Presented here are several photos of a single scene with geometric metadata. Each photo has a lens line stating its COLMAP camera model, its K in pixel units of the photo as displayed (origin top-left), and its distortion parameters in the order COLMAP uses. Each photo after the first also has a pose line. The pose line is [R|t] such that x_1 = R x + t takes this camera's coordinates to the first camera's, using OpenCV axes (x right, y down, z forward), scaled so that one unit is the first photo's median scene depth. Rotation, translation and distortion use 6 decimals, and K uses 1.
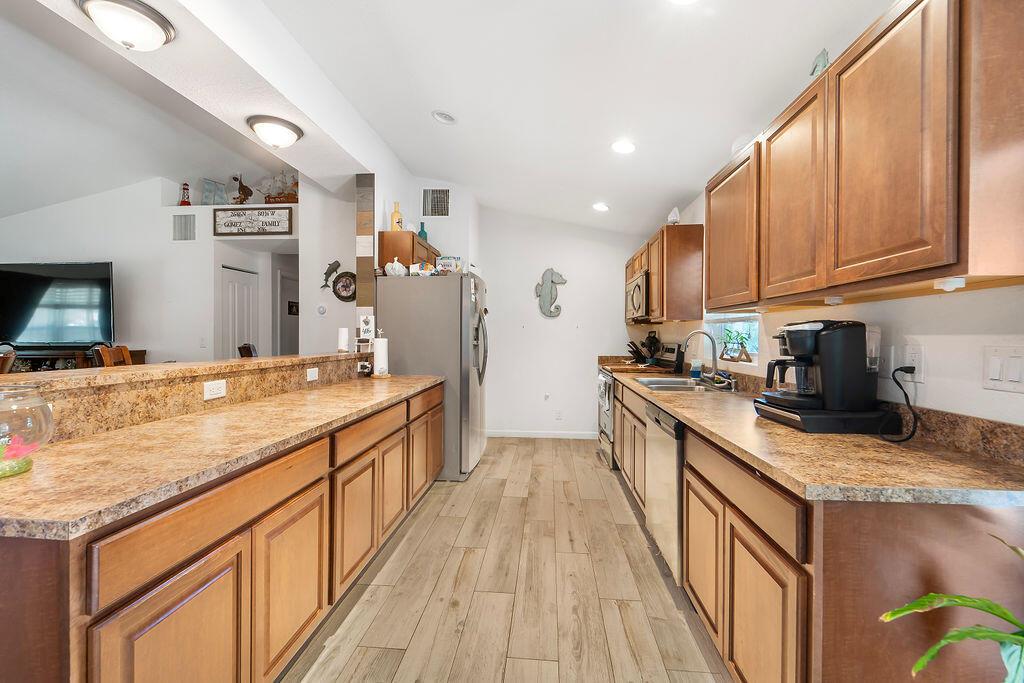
lens RADIAL K [[416.7, 0, 501.8], [0, 416.7, 333.9], [0, 0, 1]] dist [0.001152, 0.000191]
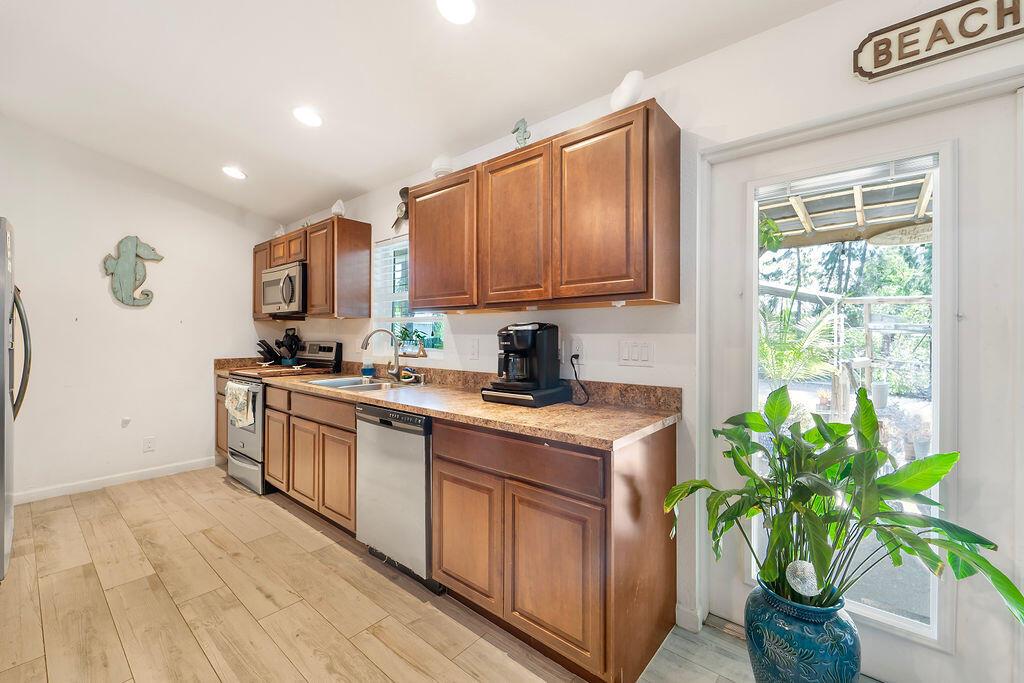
lens RADIAL K [[423.8, 0, 511.9], [0, 423.8, 330.3], [0, 0, 1]] dist [-0.001233, -0.000547]
pose [[0.562745, 0.006854, 0.826602, -0.195618], [-0.004807, 0.999976, -0.005019, -0.000208], [-0.826616, -0.001149, 0.562765, 0.148663]]
